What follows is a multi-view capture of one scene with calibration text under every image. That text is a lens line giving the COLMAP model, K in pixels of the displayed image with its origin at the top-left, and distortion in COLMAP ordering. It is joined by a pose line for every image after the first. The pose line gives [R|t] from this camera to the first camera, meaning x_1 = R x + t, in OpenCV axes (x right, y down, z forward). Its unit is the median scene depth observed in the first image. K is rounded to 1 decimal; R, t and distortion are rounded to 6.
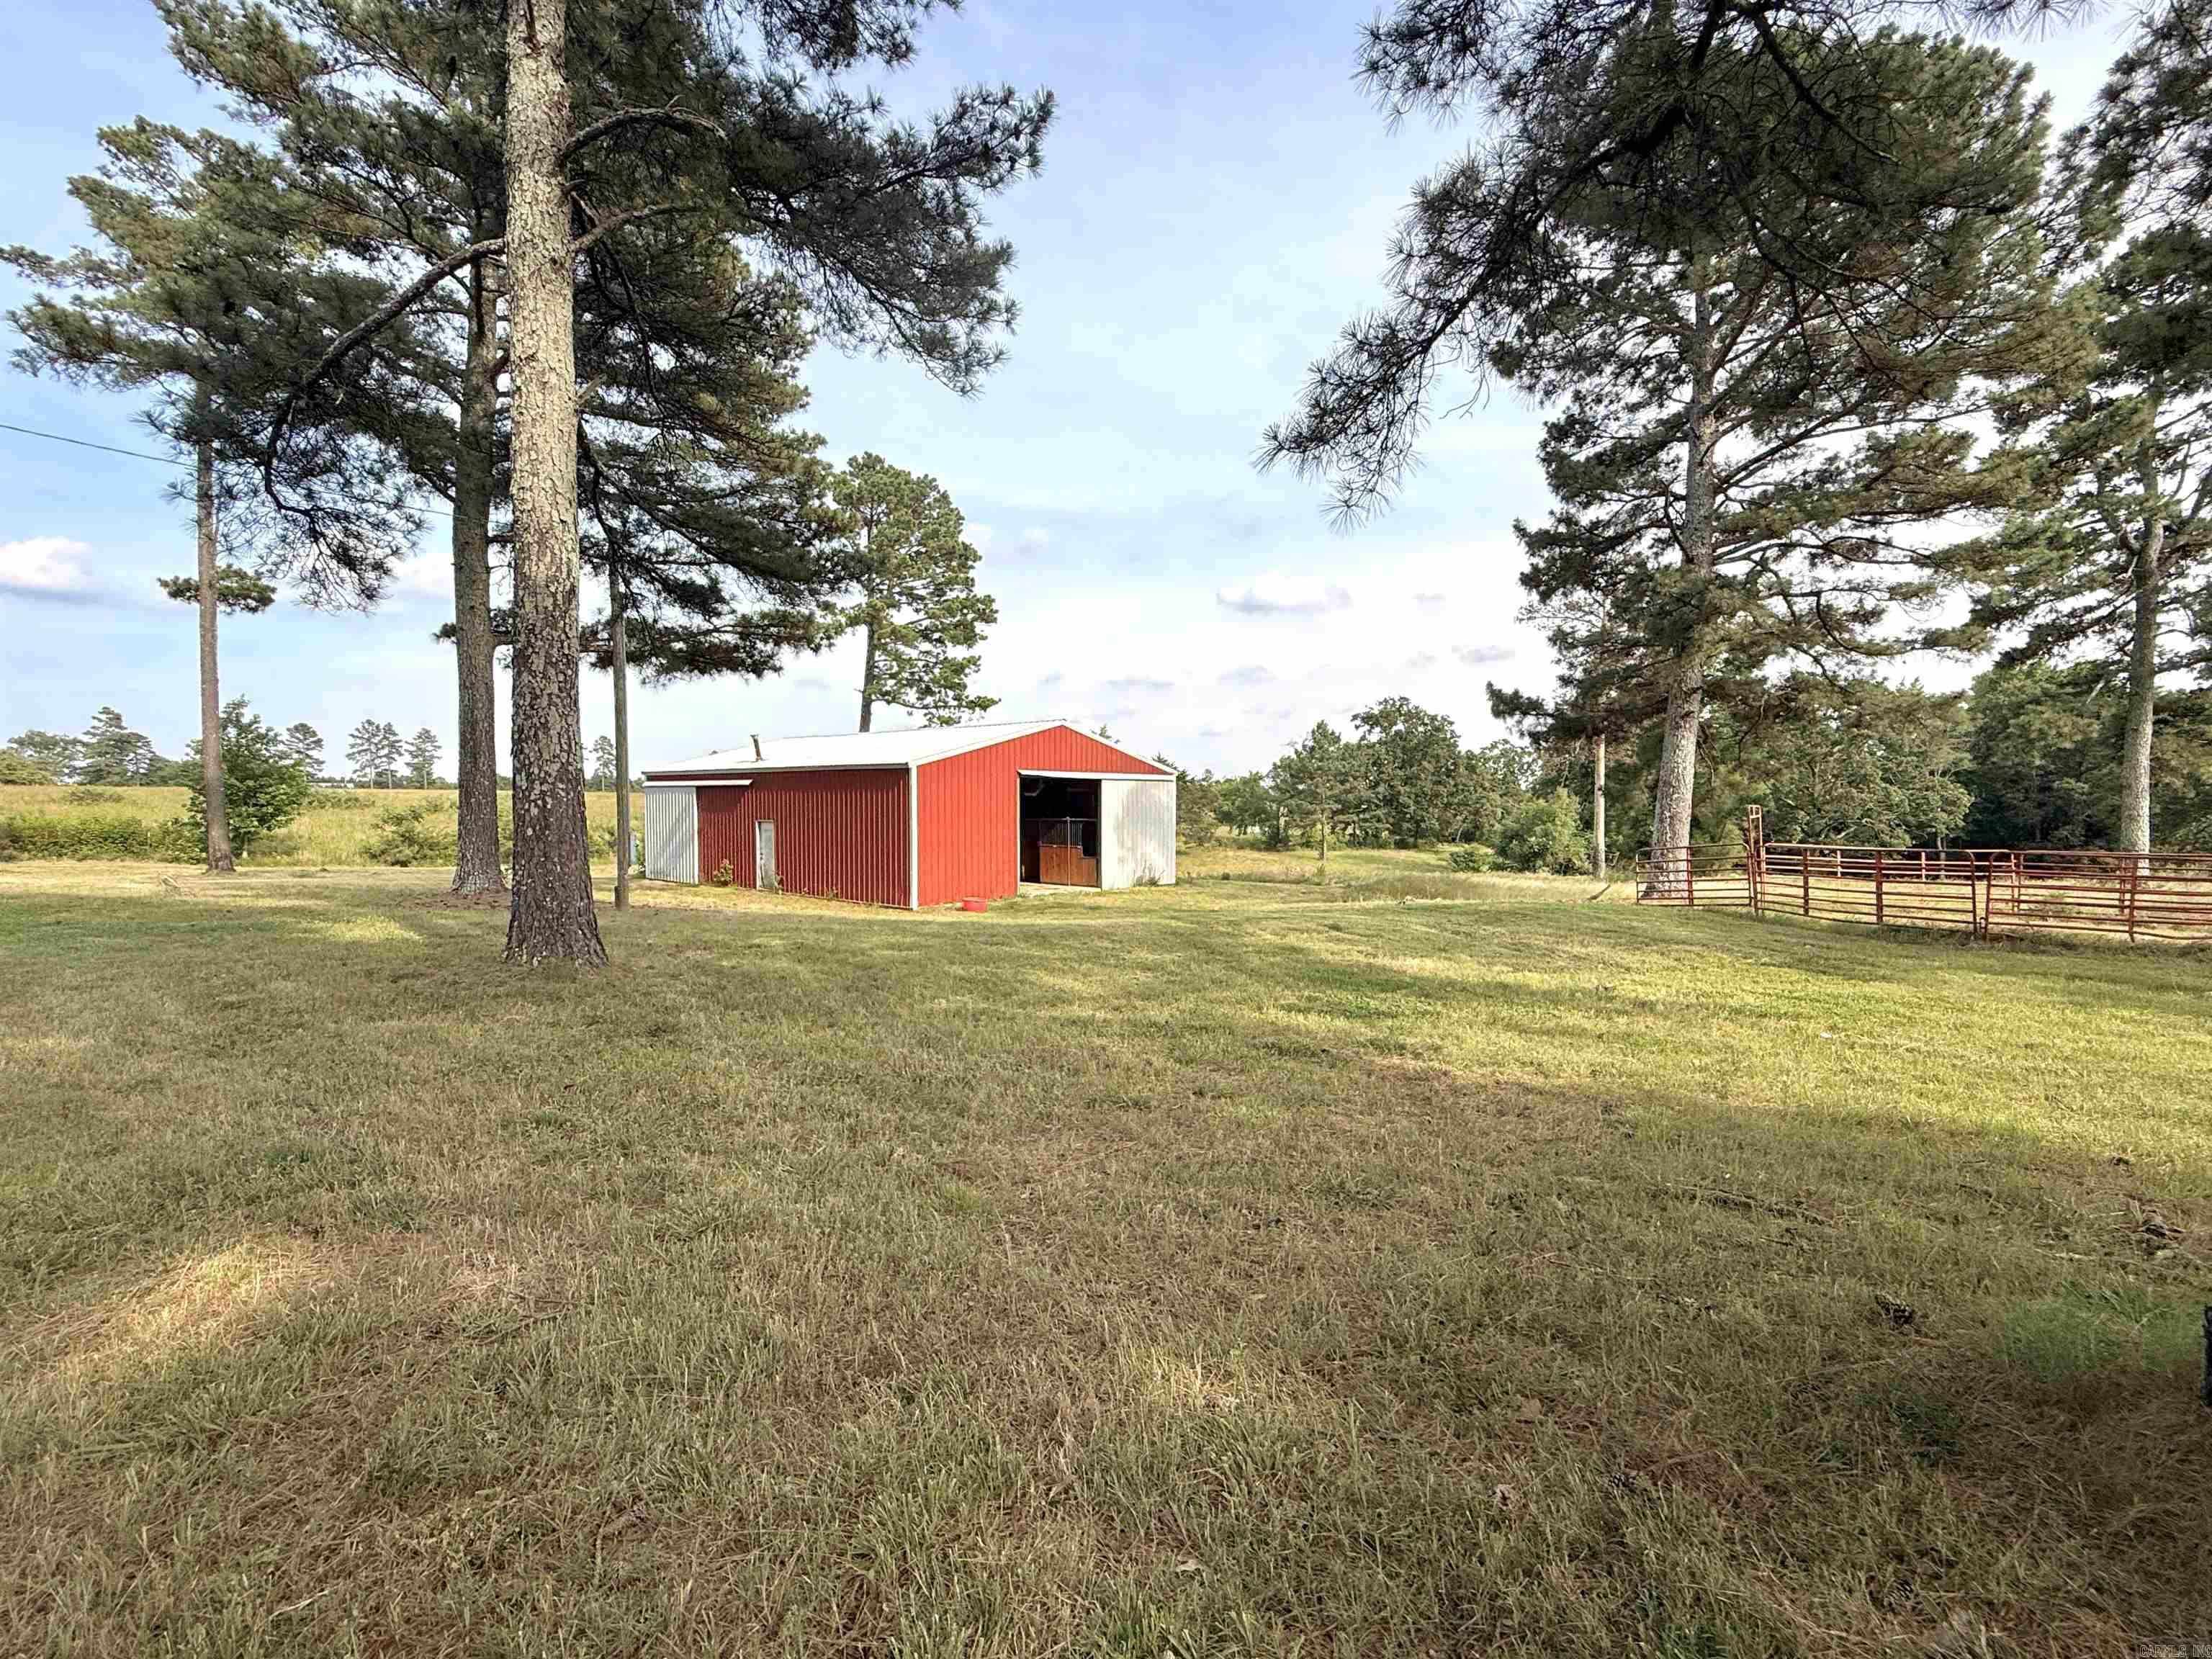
lens RADIAL K [[1023.9, 0, 1092.9], [0, 1023.9, 836.5], [0, 0, 1]] dist [0.002534, 0.000558]
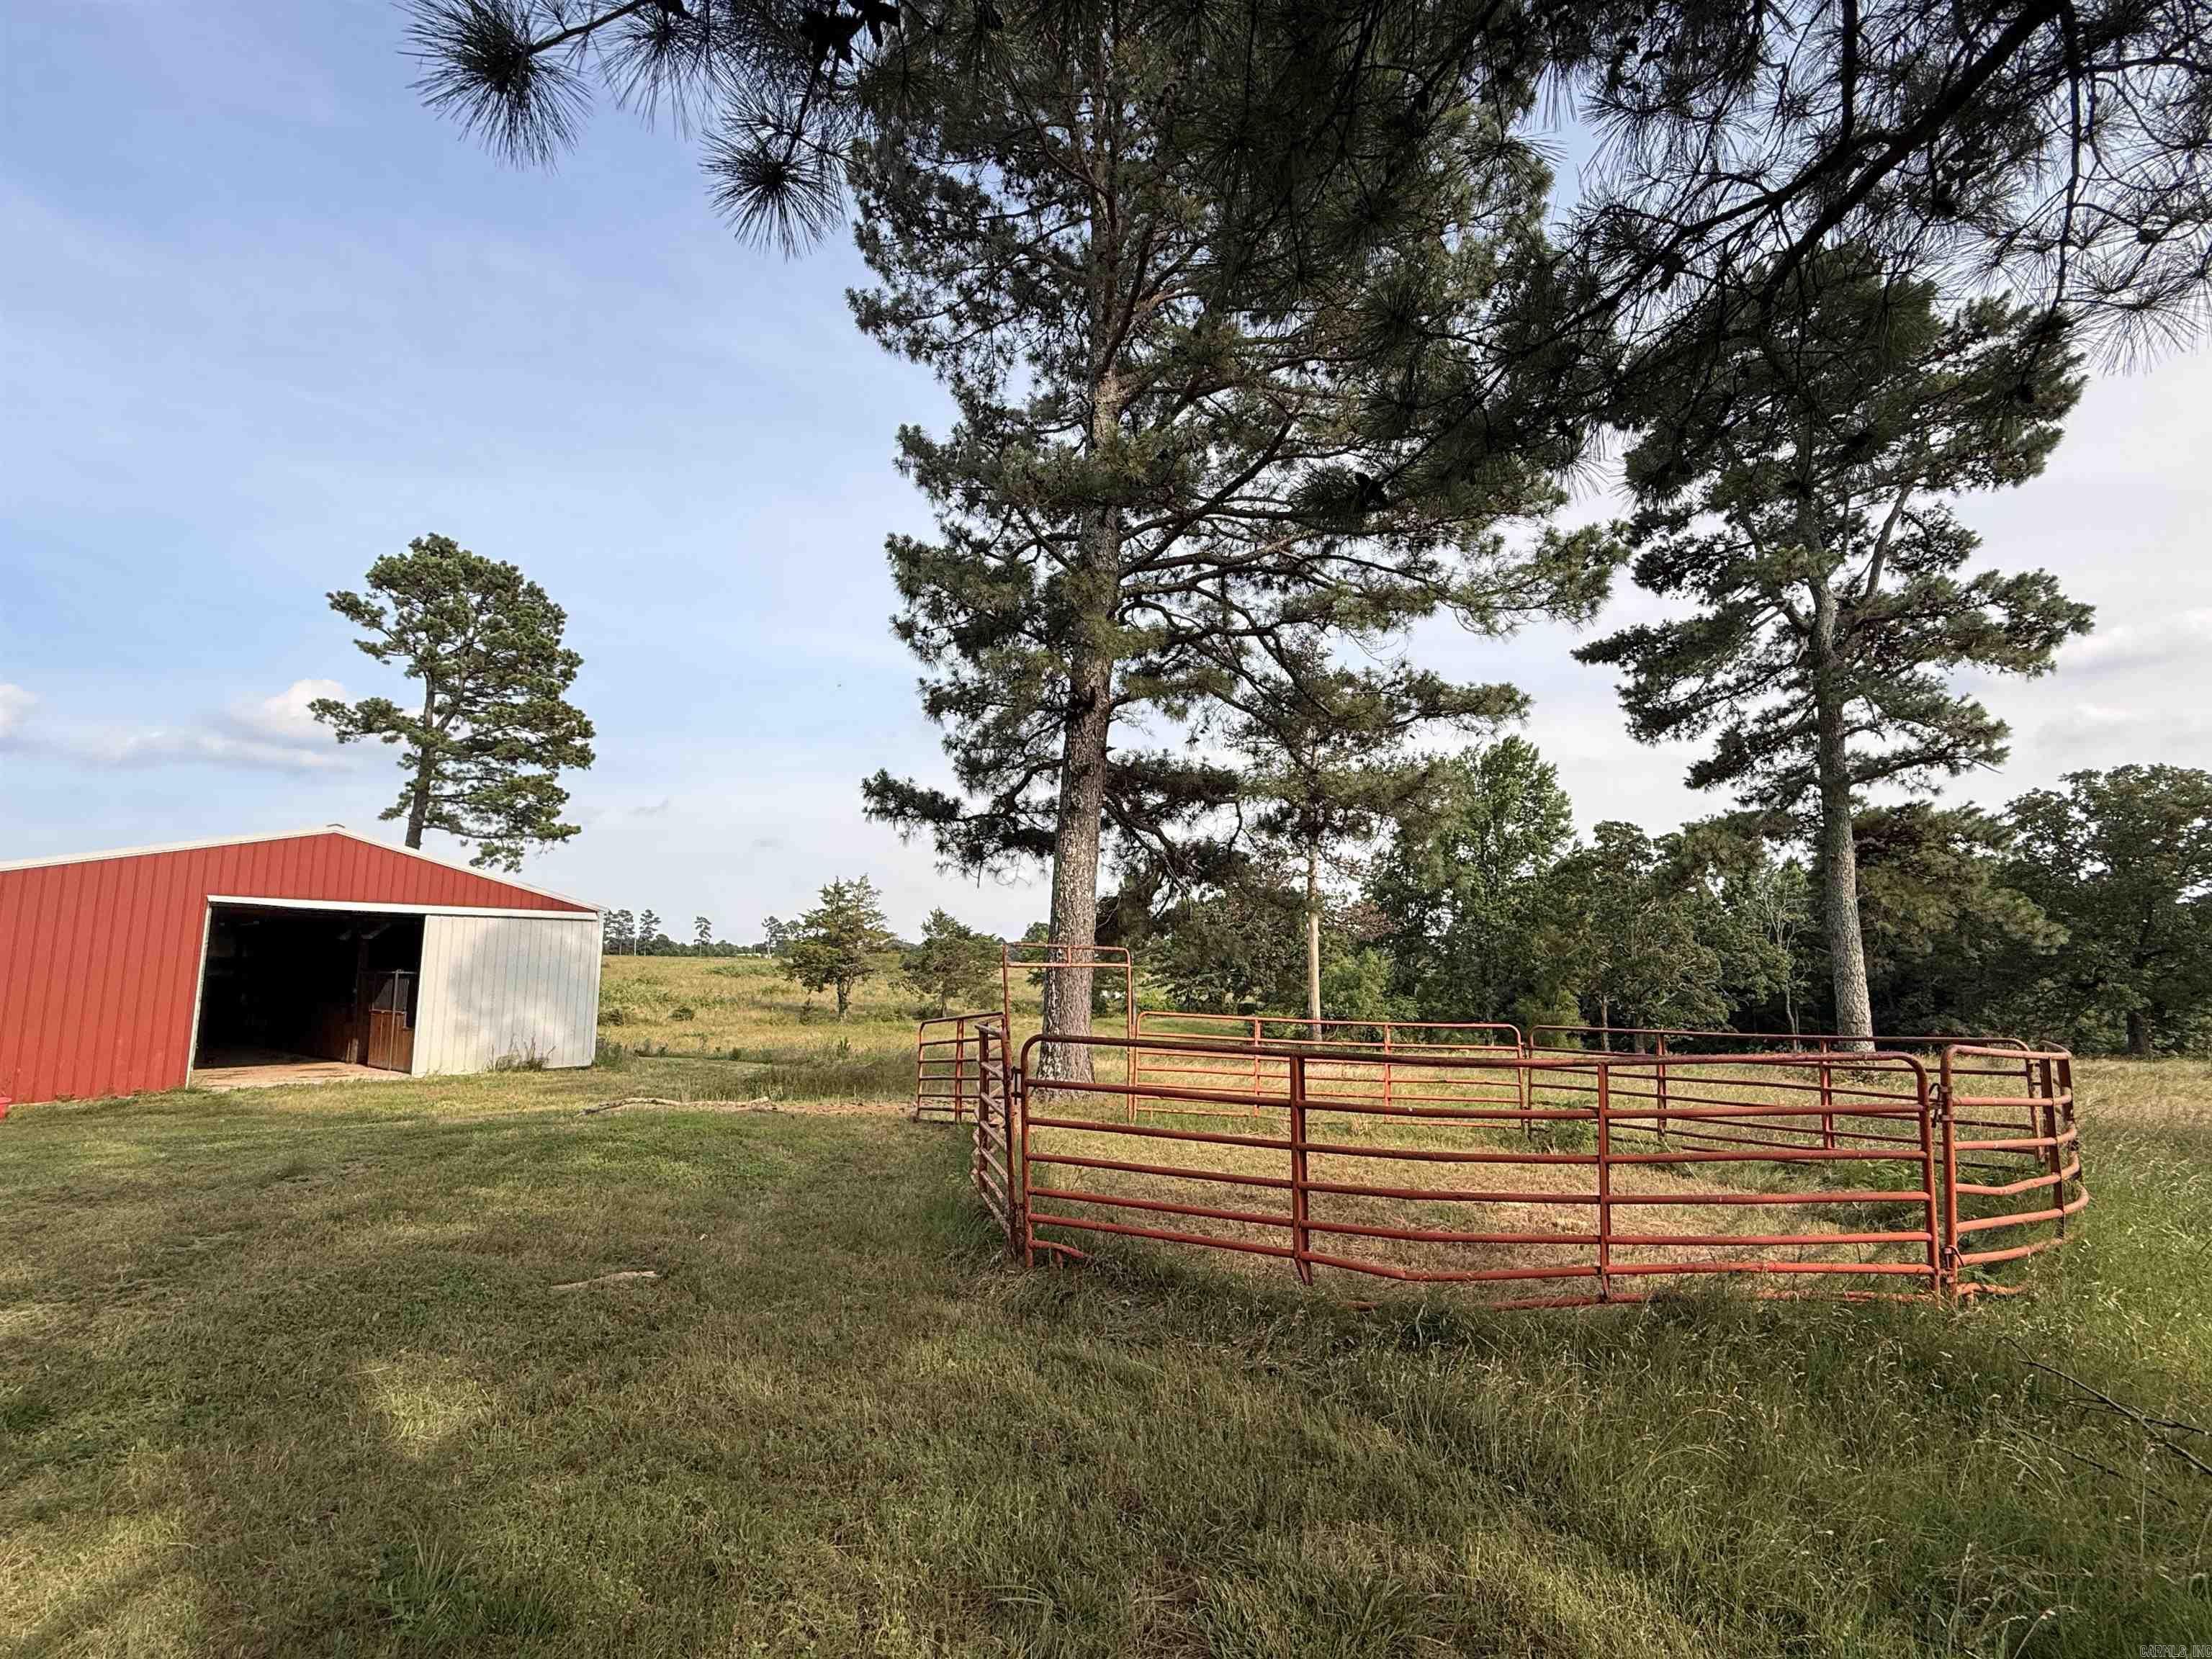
lens RADIAL K [[1023.9, 0, 1095.1], [0, 1023.9, 833.6], [0, 0, 1]] dist [0.002534, 0.000558]
pose [[0.998532, 0.011757, 0.052879, 0.146813], [-0.003039, 0.986782, -0.162022, 0.000420], [-0.054085, 0.161623, 0.985369, 0.097011]]
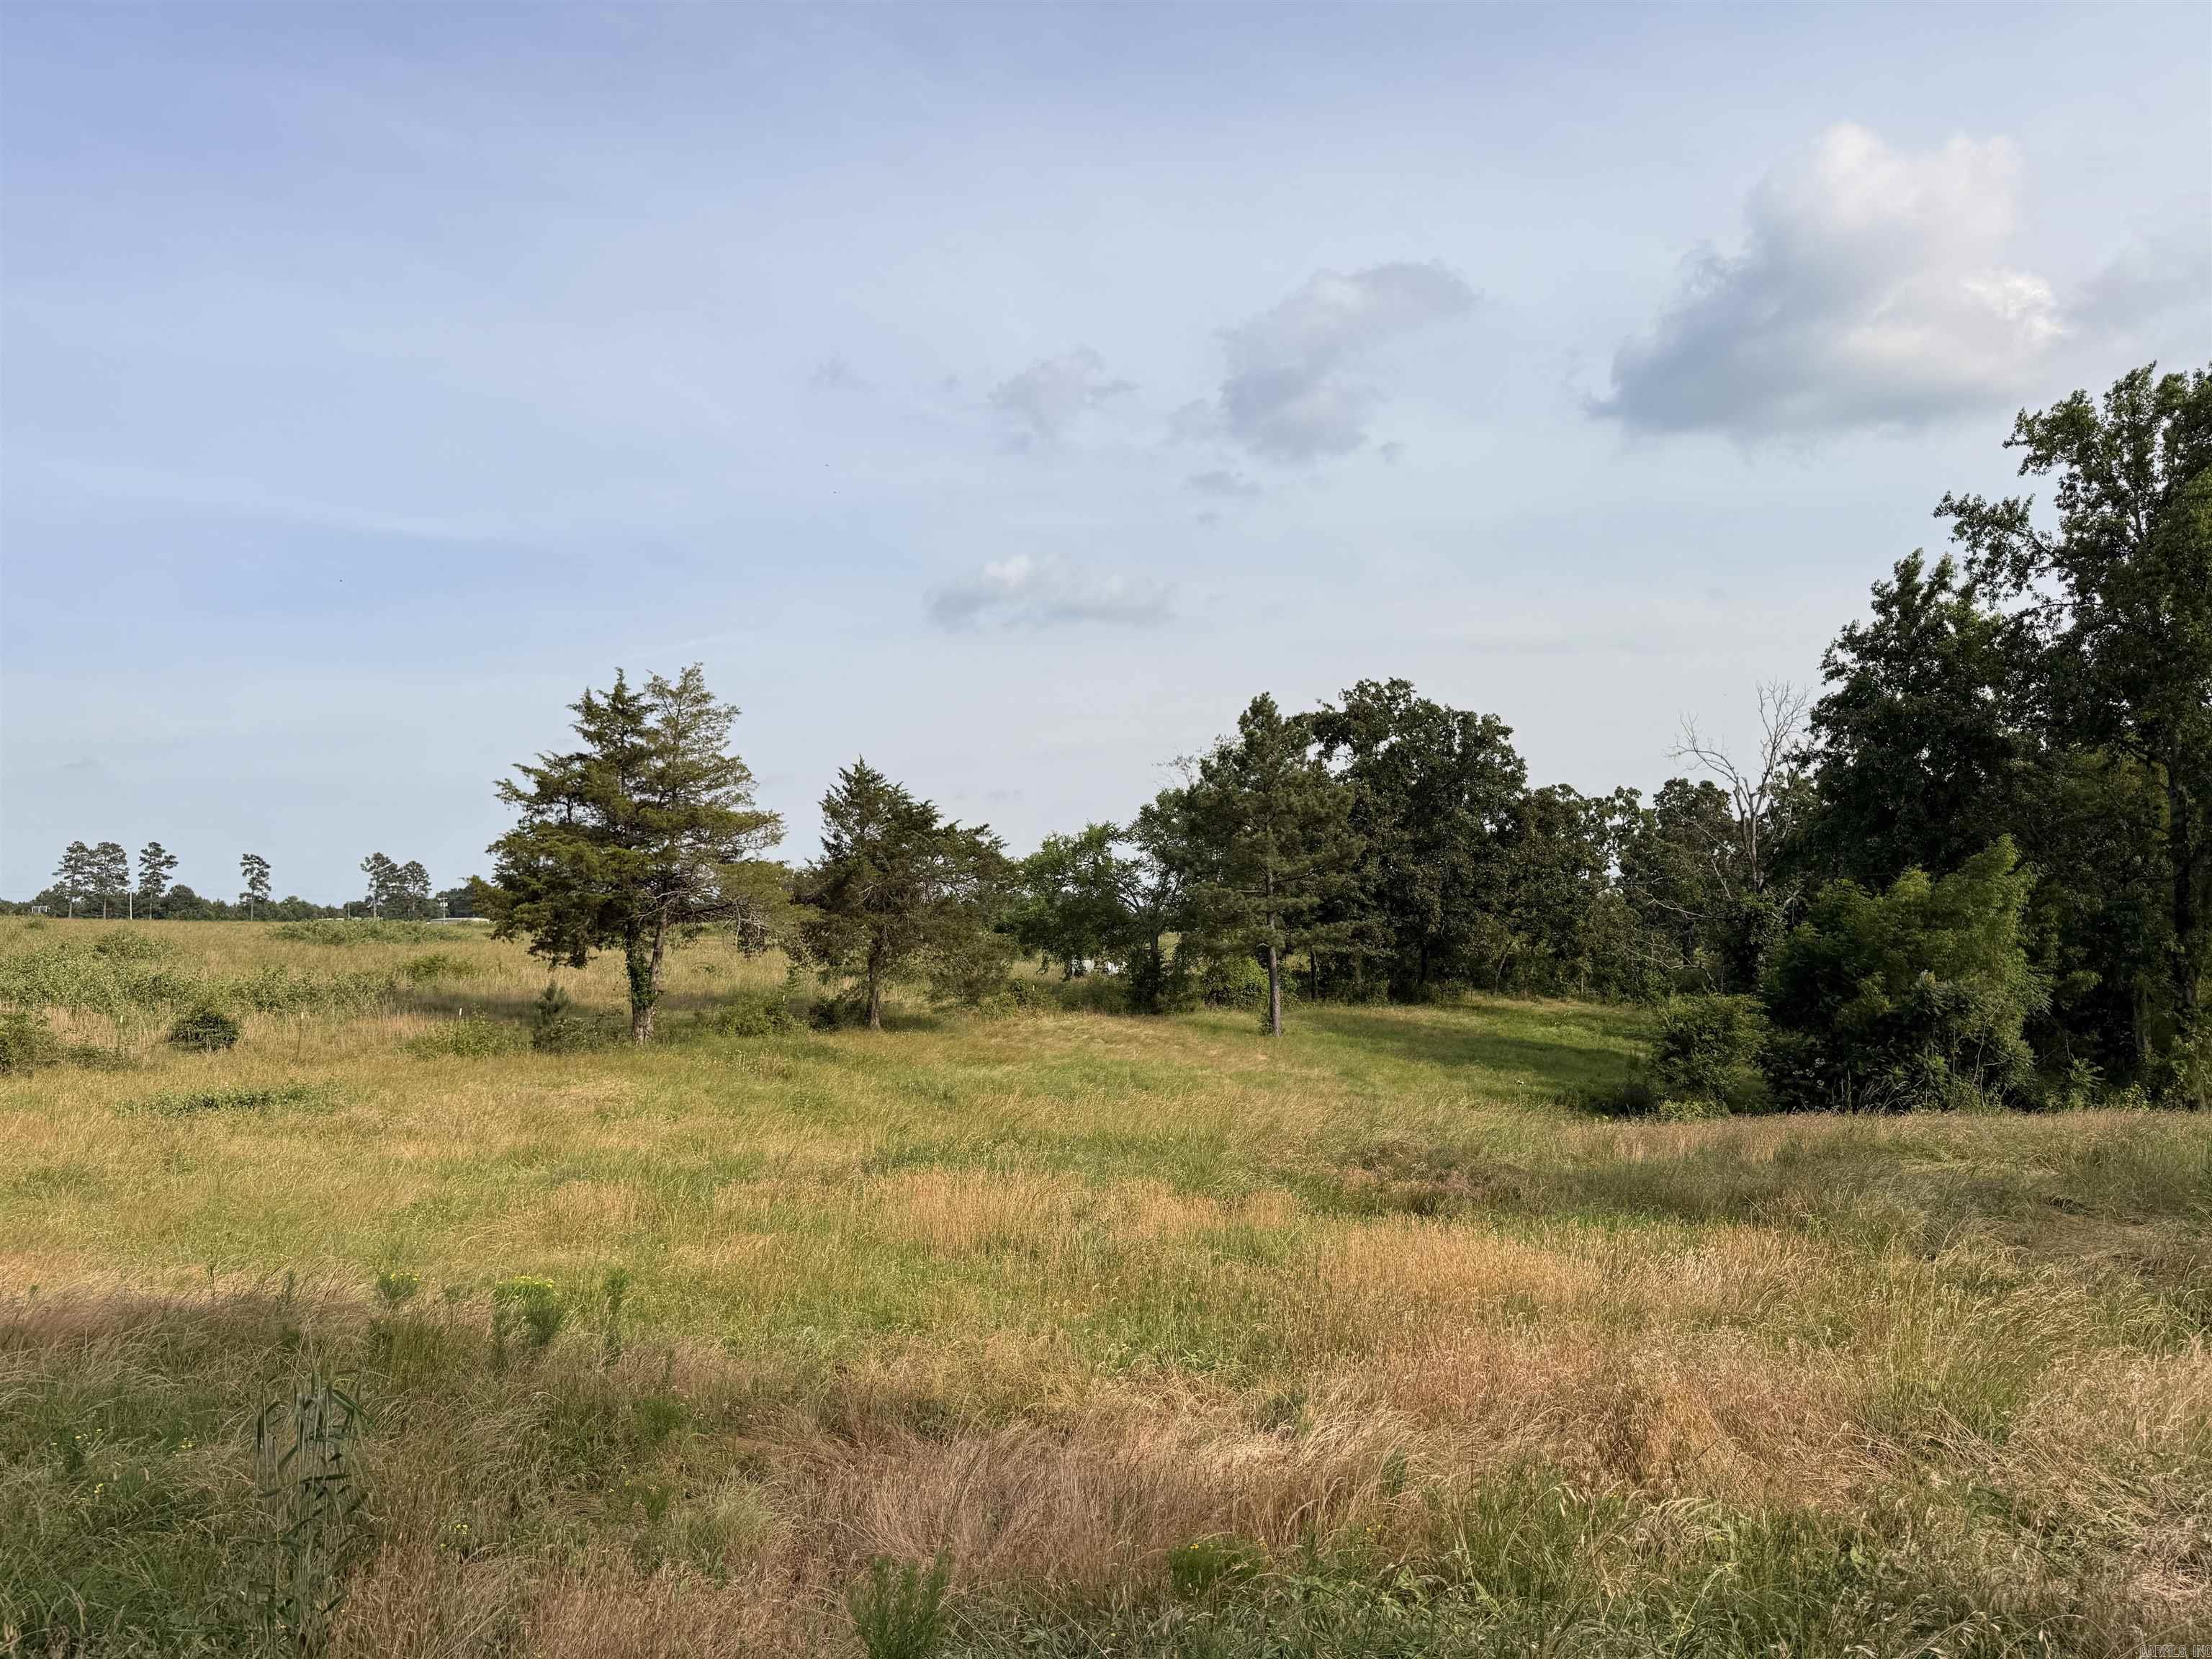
lens RADIAL K [[1548.3, 0, 1096.6], [0, 1548.3, 824.8], [0, 0, 1]] dist [0.037681, -0.046653]
pose [[0.983108, 0.002916, 0.183002, 0.044373], [0.015911, 0.994726, -0.101322, 0.001410], [-0.182332, 0.102522, 0.977877, 0.418158]]
